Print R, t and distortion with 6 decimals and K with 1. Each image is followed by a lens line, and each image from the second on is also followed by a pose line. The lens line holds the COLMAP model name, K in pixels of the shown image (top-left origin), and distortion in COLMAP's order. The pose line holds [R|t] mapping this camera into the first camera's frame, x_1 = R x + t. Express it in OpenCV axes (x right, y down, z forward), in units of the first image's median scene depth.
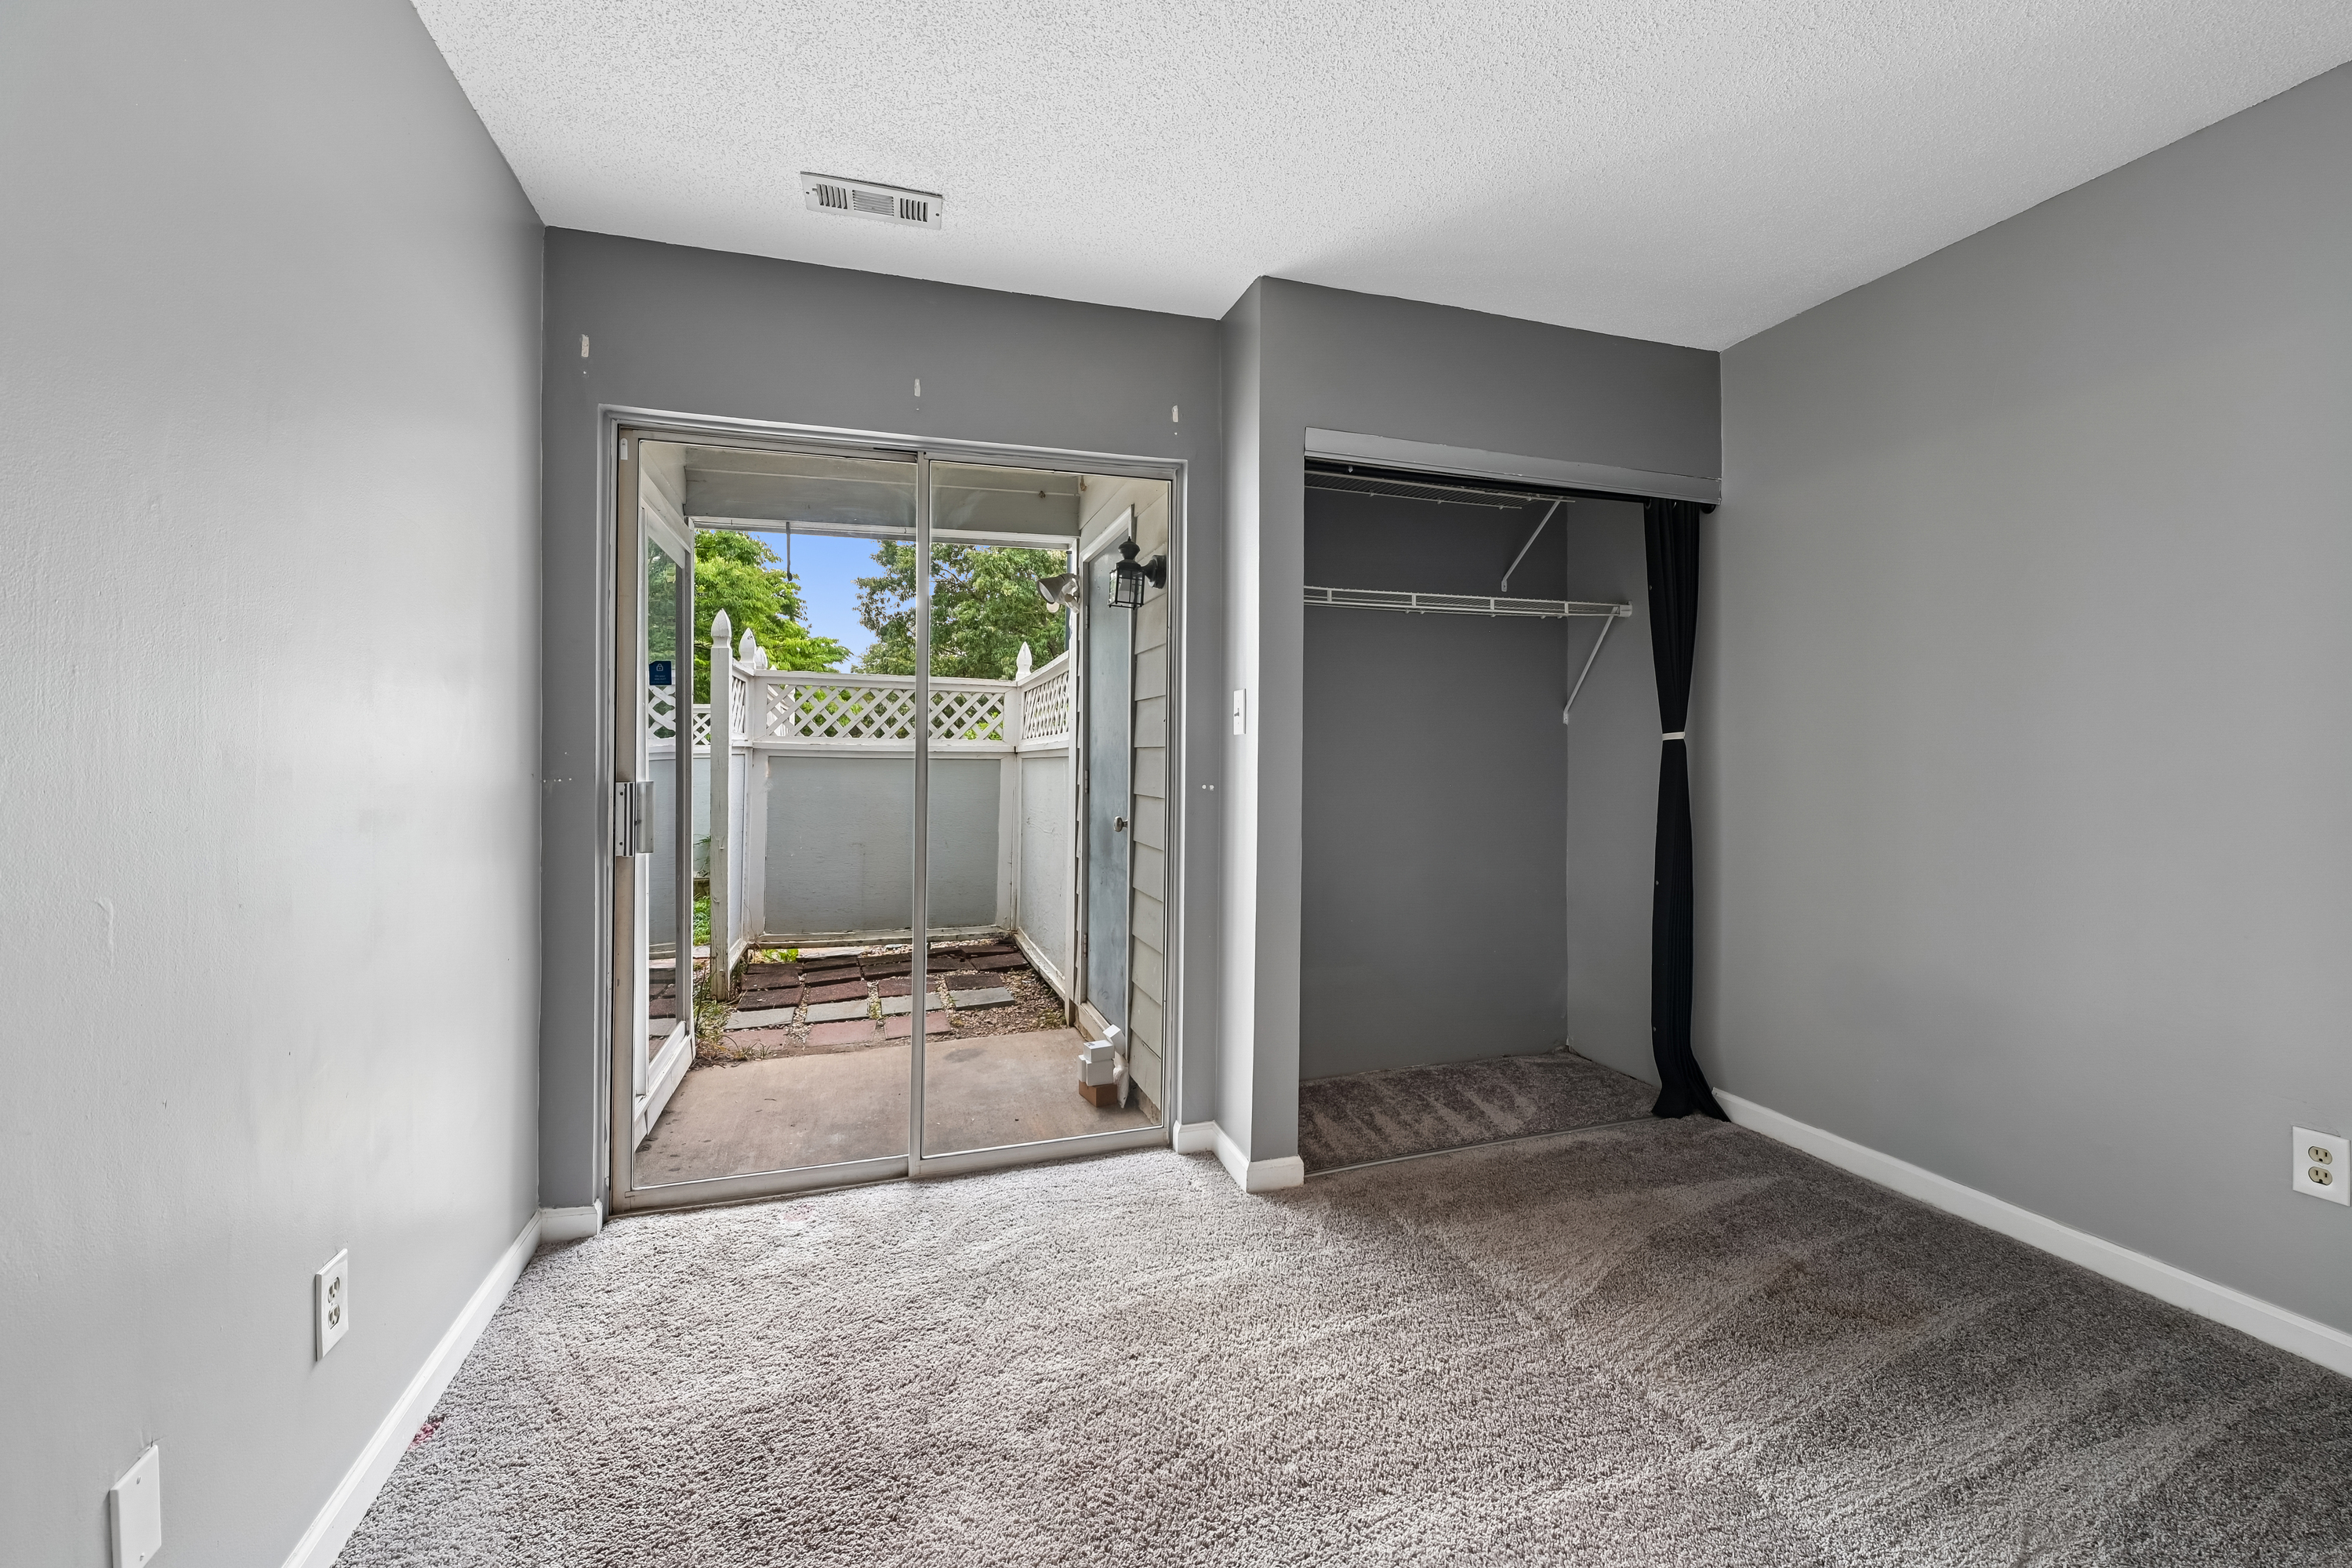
lens RADIAL K [[948.7, 0, 1168.5], [0, 948.7, 735.3], [0, 0, 1]] dist [0.000632, -0.000126]
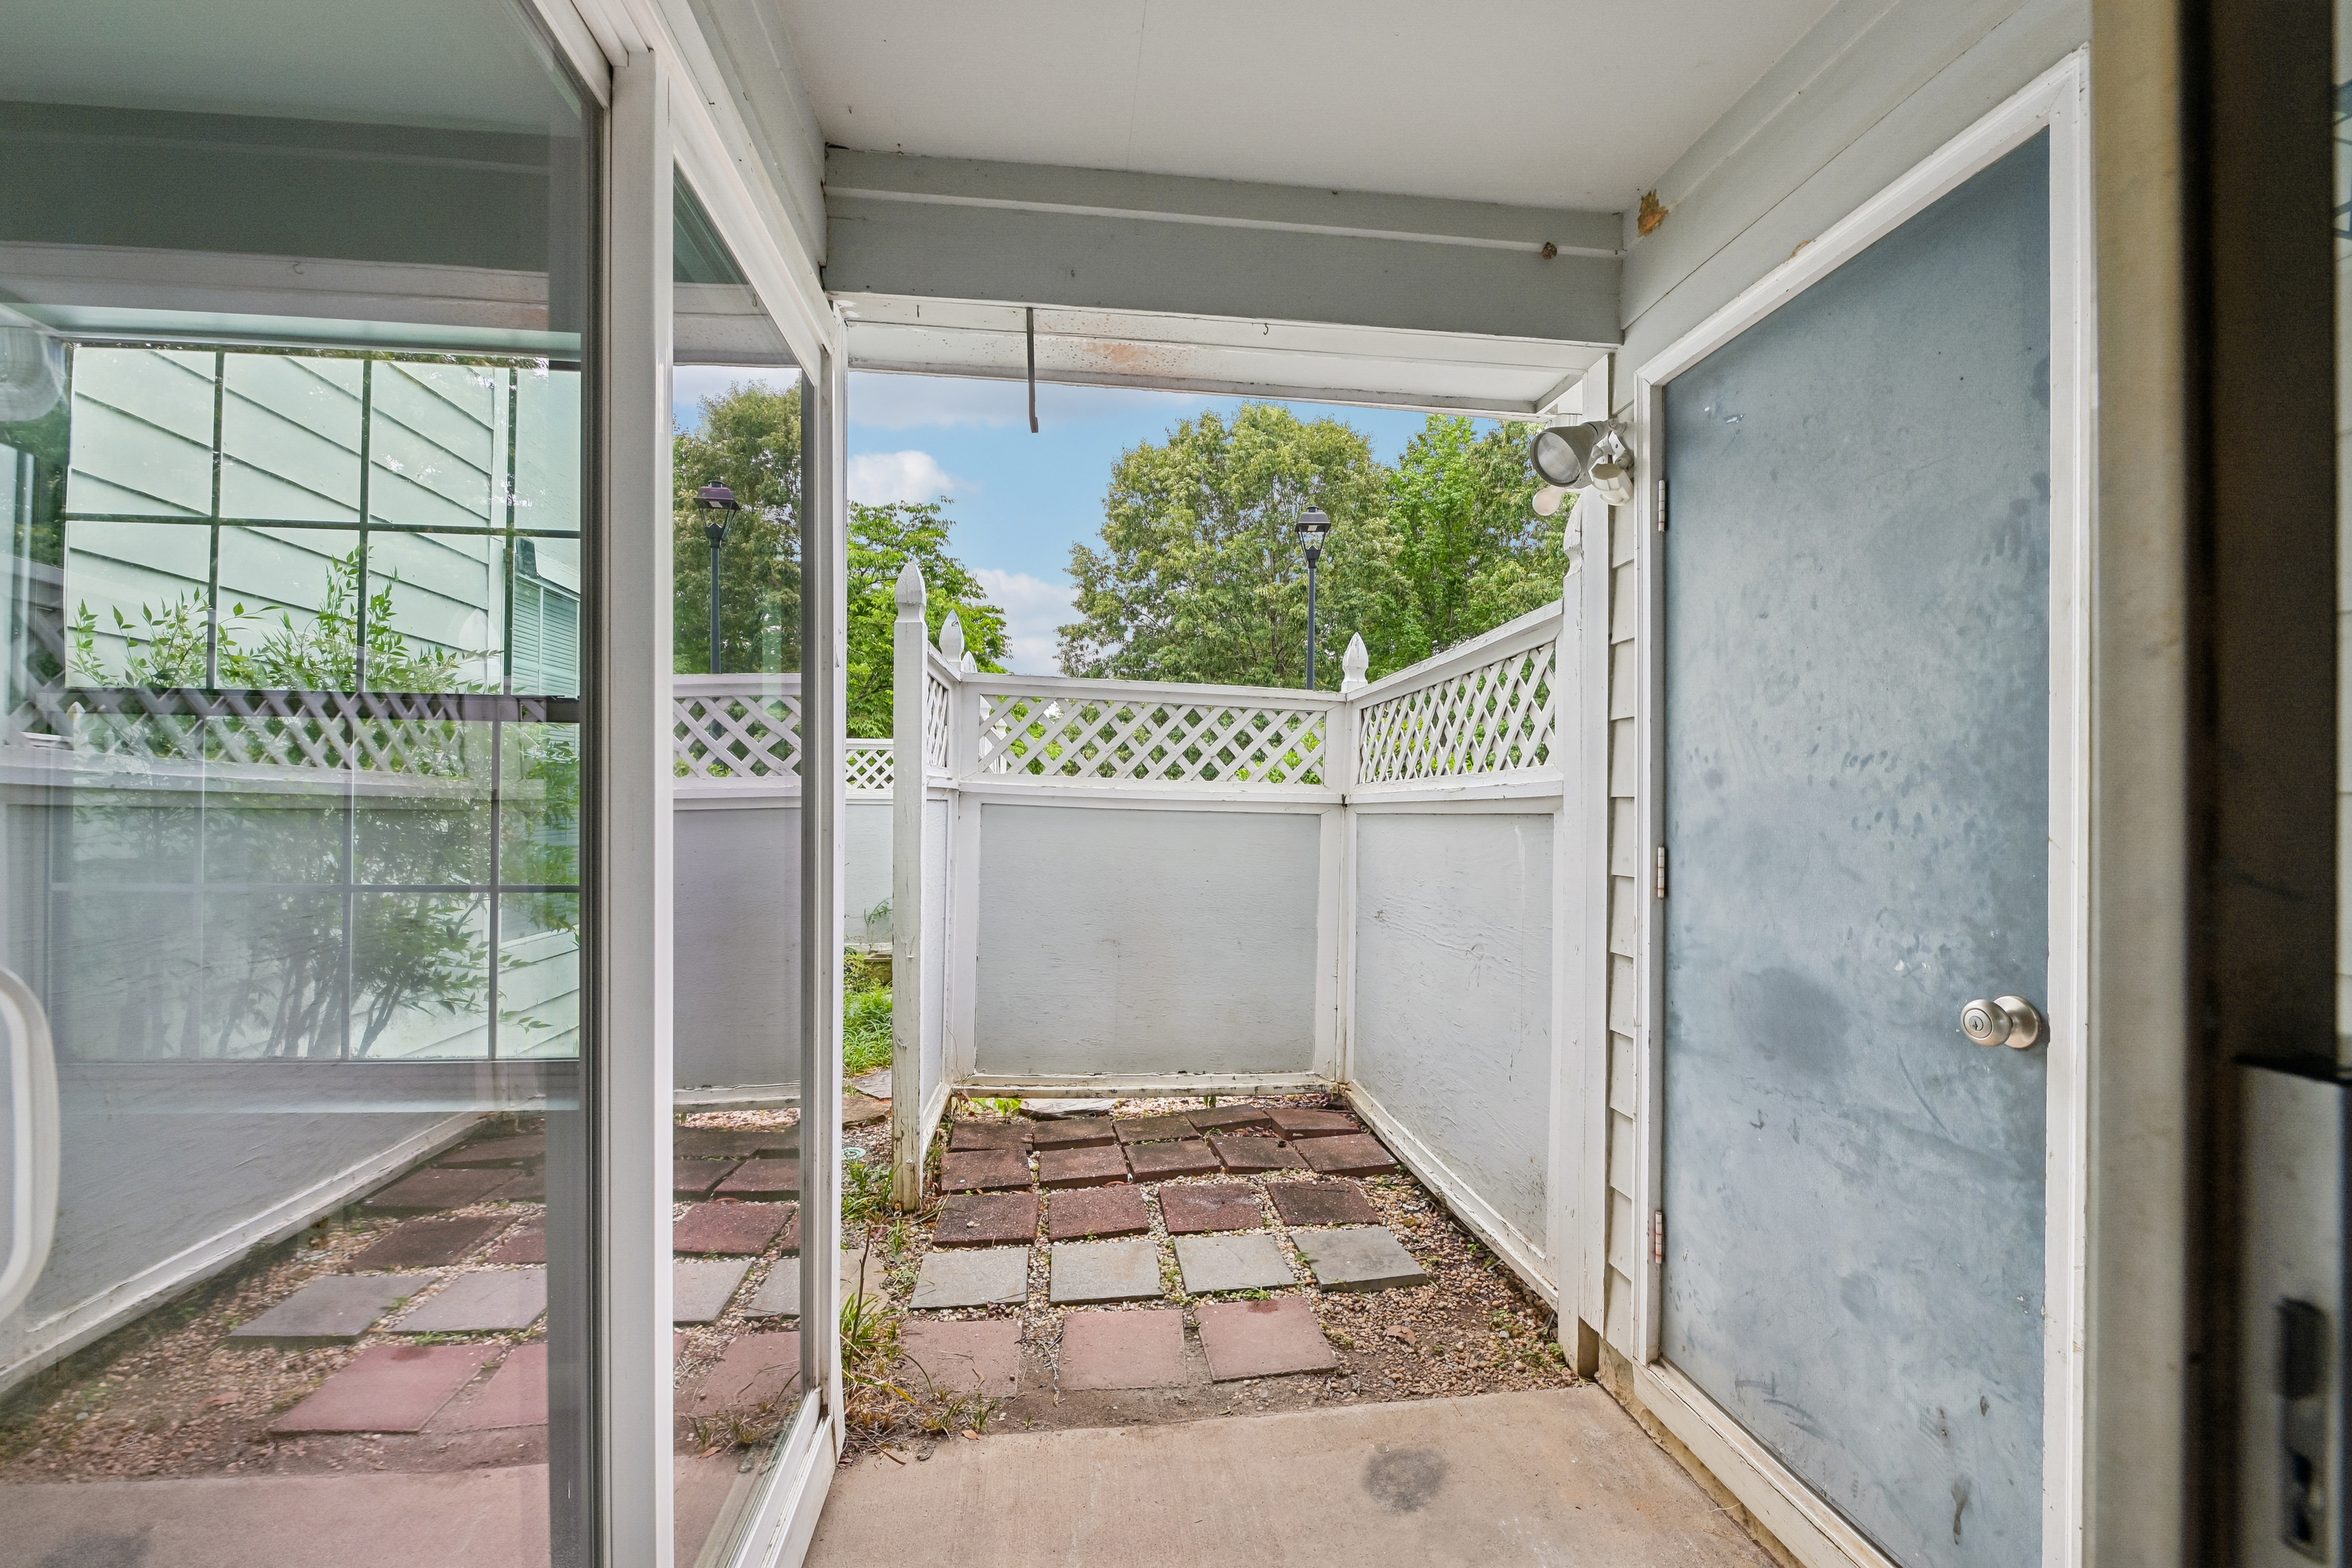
lens RADIAL K [[952.7, 0, 1185.2], [0, 952.7, 809.7], [0, 0, 1]] dist [-0.009995, -0.008554]
pose [[0.984168, 0.013369, -0.176734, -0.163280], [-0.009120, 0.999650, 0.024833, 0.007781], [0.177004, -0.022828, 0.983945, 0.370140]]
